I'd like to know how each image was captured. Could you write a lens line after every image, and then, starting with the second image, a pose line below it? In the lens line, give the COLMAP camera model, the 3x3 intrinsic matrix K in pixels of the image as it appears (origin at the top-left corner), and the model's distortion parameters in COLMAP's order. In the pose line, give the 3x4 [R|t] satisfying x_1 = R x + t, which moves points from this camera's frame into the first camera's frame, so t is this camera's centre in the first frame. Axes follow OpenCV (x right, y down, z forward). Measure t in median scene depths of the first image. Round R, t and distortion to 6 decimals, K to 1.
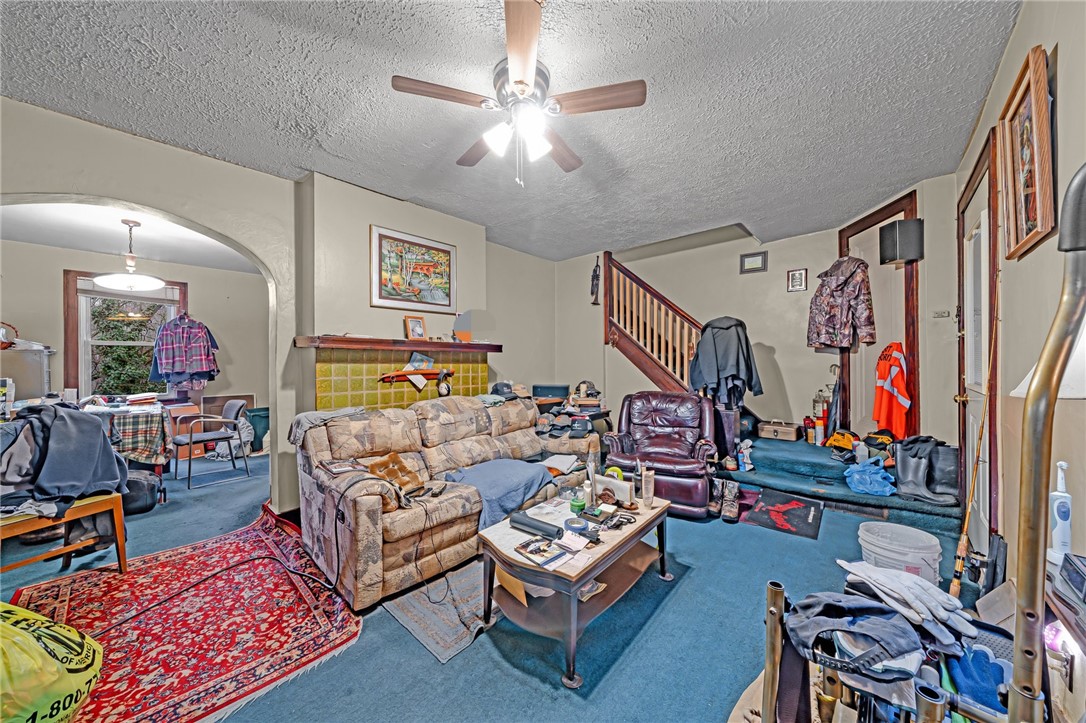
lens RADIAL K [[383.3, 0, 543.0], [0, 383.3, 361.5], [0, 0, 1]] dist [-0.001740, -0.000134]
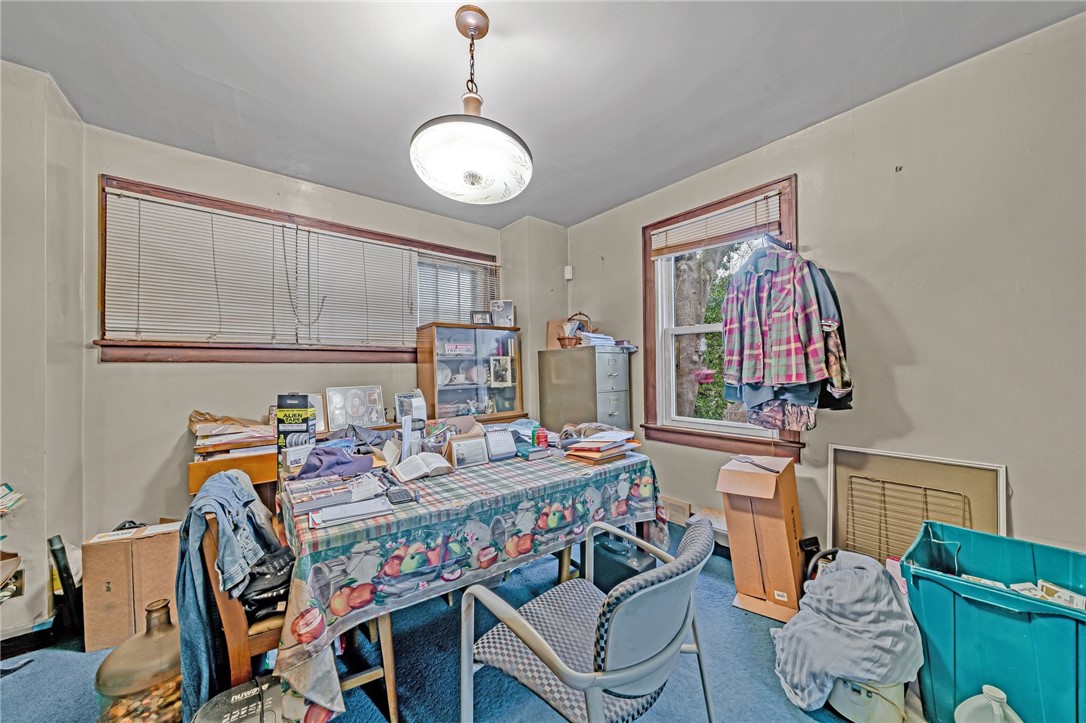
lens RADIAL K [[390.9, 0, 542.4], [0, 390.9, 366.0], [0, 0, 1]] dist [0.000384, -0.000019]
pose [[-0.129893, 0.003343, -0.991522, -0.427298], [0.014809, 0.999889, 0.001432, 0.003618], [0.991417, -0.014497, -0.129928, 0.715863]]
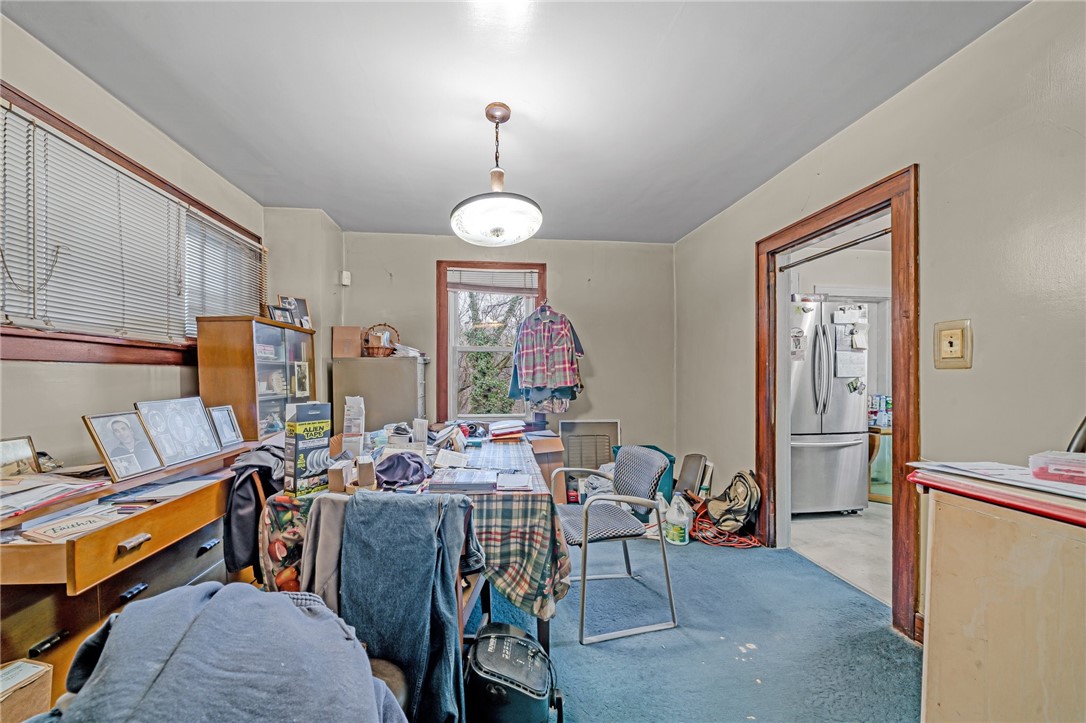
lens RADIAL K [[393.3, 0, 540.7], [0, 393.3, 374.8], [0, 0, 1]] dist [-0.000148, -0.000052]
pose [[0.772937, 0.005466, -0.634459, -0.429933], [-0.005554, 0.999983, 0.001849, 0.003413], [0.634459, 0.002094, 0.772954, 0.387959]]
